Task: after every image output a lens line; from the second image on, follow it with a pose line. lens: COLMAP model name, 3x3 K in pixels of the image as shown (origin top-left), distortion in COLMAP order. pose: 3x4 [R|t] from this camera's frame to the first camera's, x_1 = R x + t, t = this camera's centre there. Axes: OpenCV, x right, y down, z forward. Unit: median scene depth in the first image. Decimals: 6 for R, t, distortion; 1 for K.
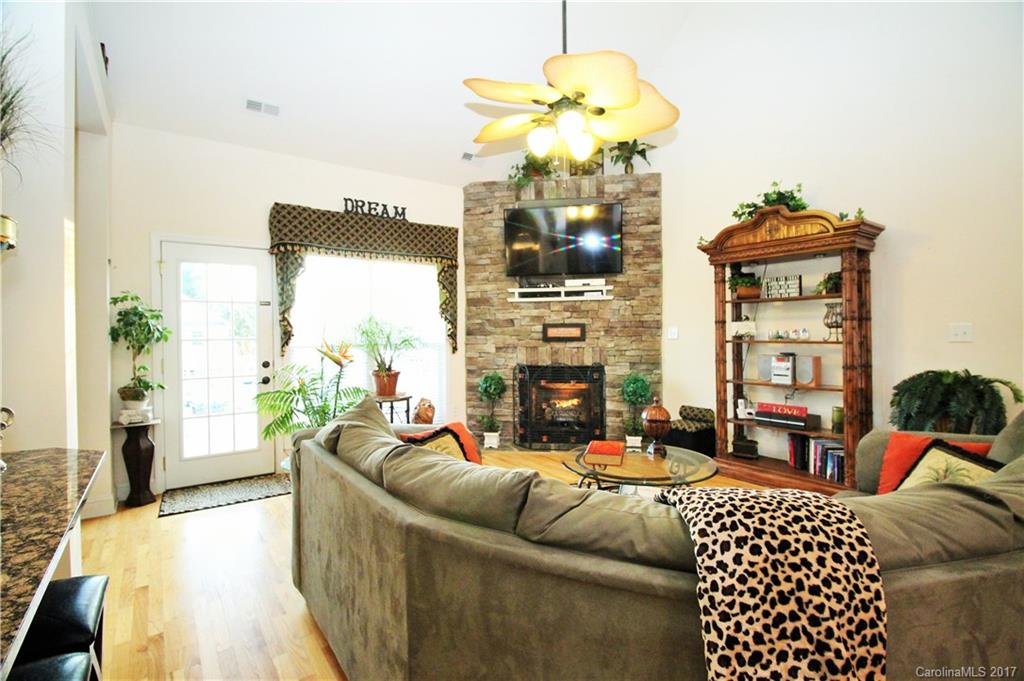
lens RADIAL K [[477.7, 0, 513.1], [0, 477.7, 336.7], [0, 0, 1]] dist [-0.002553, -0.000867]
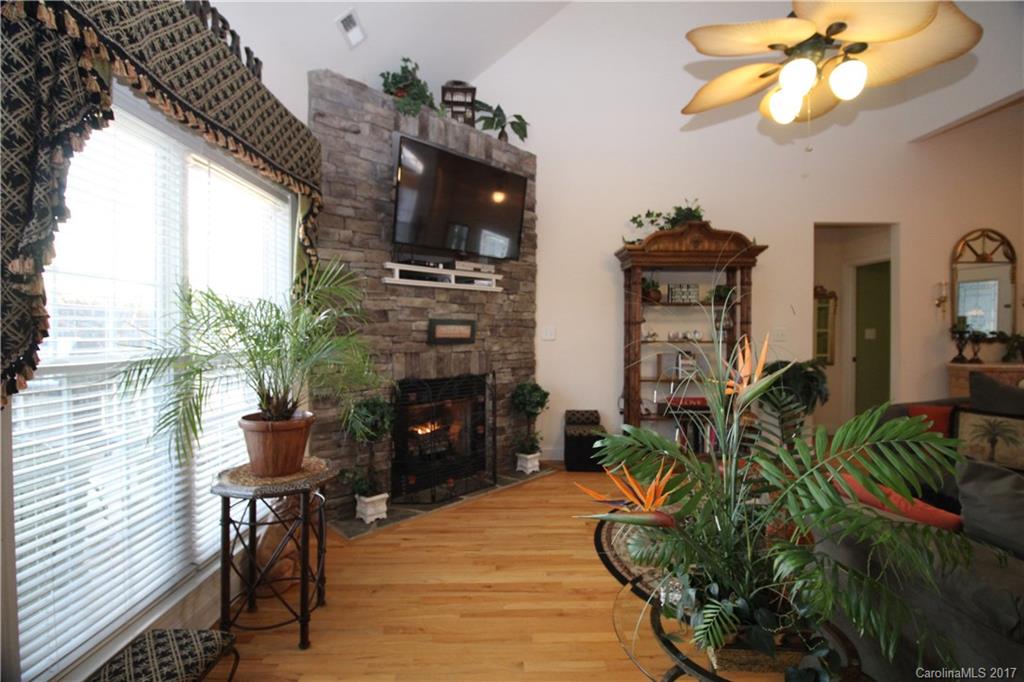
lens RADIAL K [[477.7, 0, 513.9], [0, 477.7, 336.9], [0, 0, 1]] dist [-0.002553, -0.000867]
pose [[0.577364, -0.000441, 0.816487, -0.439186], [0.000684, 1.000000, 0.000056, -0.000880], [-0.816487, 0.000526, 0.577364, 0.501234]]
